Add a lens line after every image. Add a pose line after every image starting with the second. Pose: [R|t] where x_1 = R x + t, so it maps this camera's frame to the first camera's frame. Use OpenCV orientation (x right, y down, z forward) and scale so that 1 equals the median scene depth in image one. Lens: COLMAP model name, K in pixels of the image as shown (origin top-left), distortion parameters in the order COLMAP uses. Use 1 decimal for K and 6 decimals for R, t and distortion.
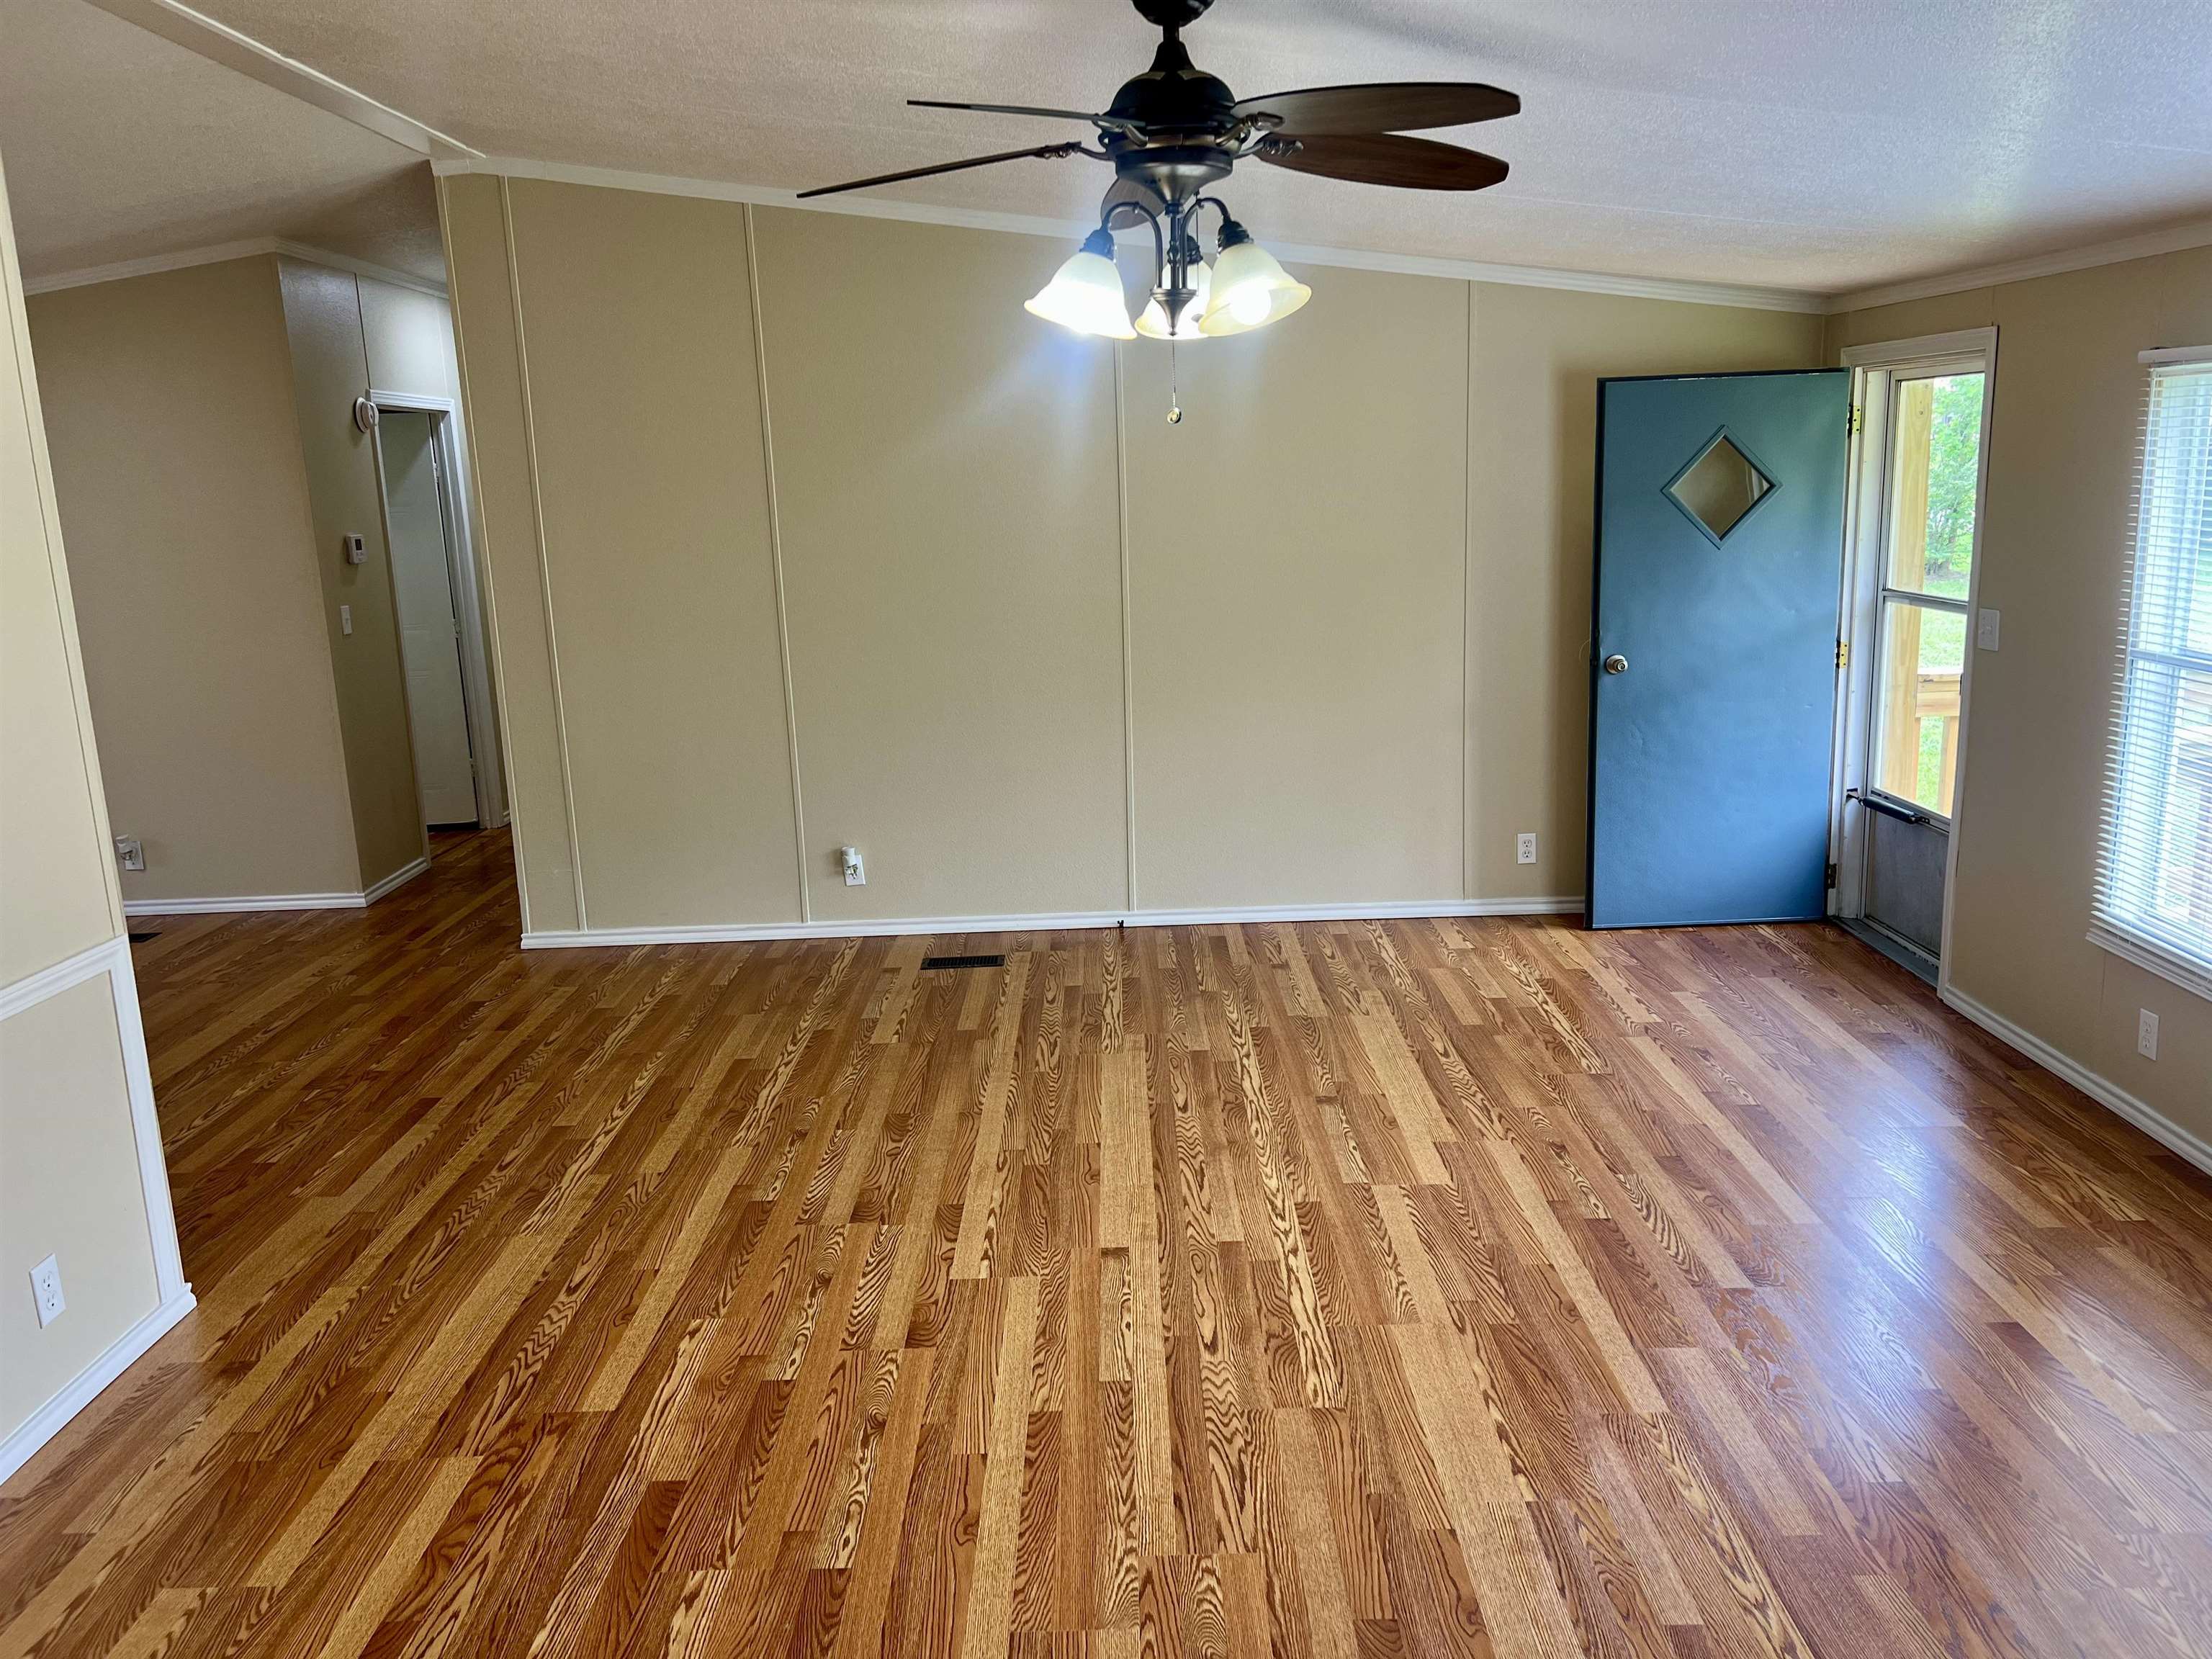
lens RADIAL K [[1665.8, 0, 1103.5], [0, 1665.8, 817.5], [0, 0, 1]] dist [0.059711, -0.067820]
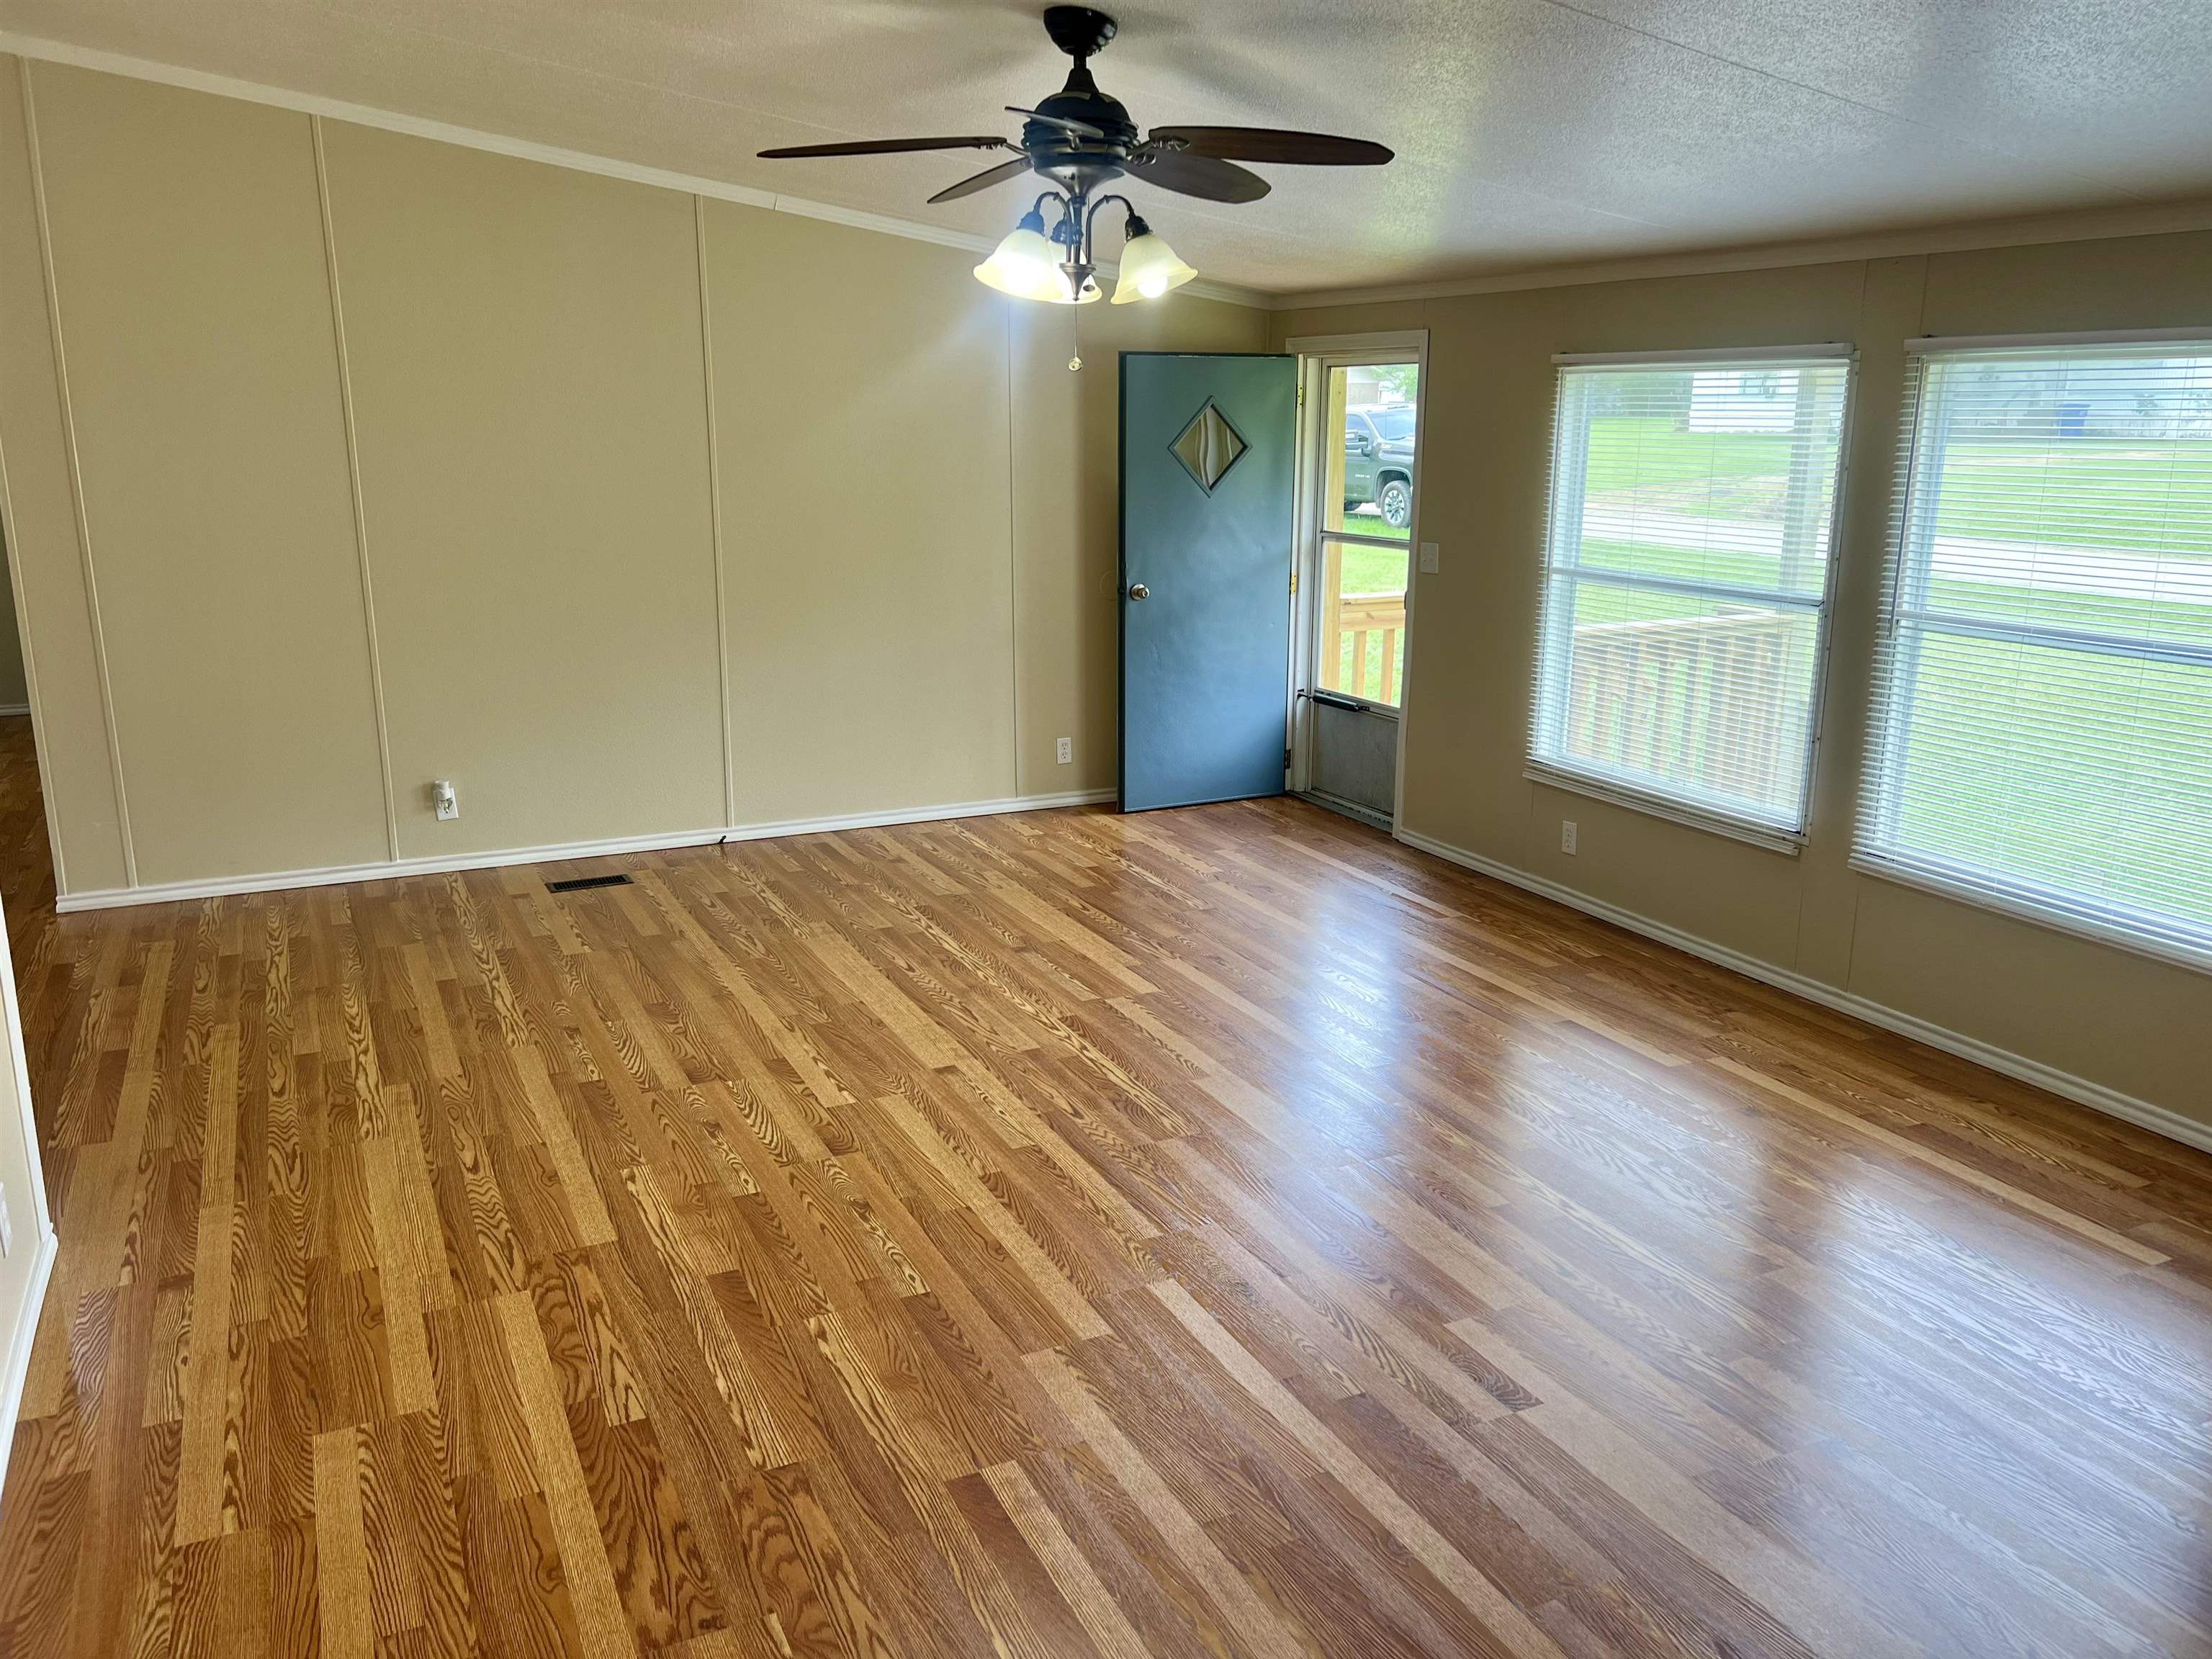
lens RADIAL K [[1665.8, 0, 1099.0], [0, 1665.8, 826.0], [0, 0, 1]] dist [0.059711, -0.067820]
pose [[0.898237, -0.067116, 0.434356, -0.377062], [0.055639, 0.997685, 0.039100, 0.042990], [-0.435974, -0.010954, 0.899892, -0.110103]]
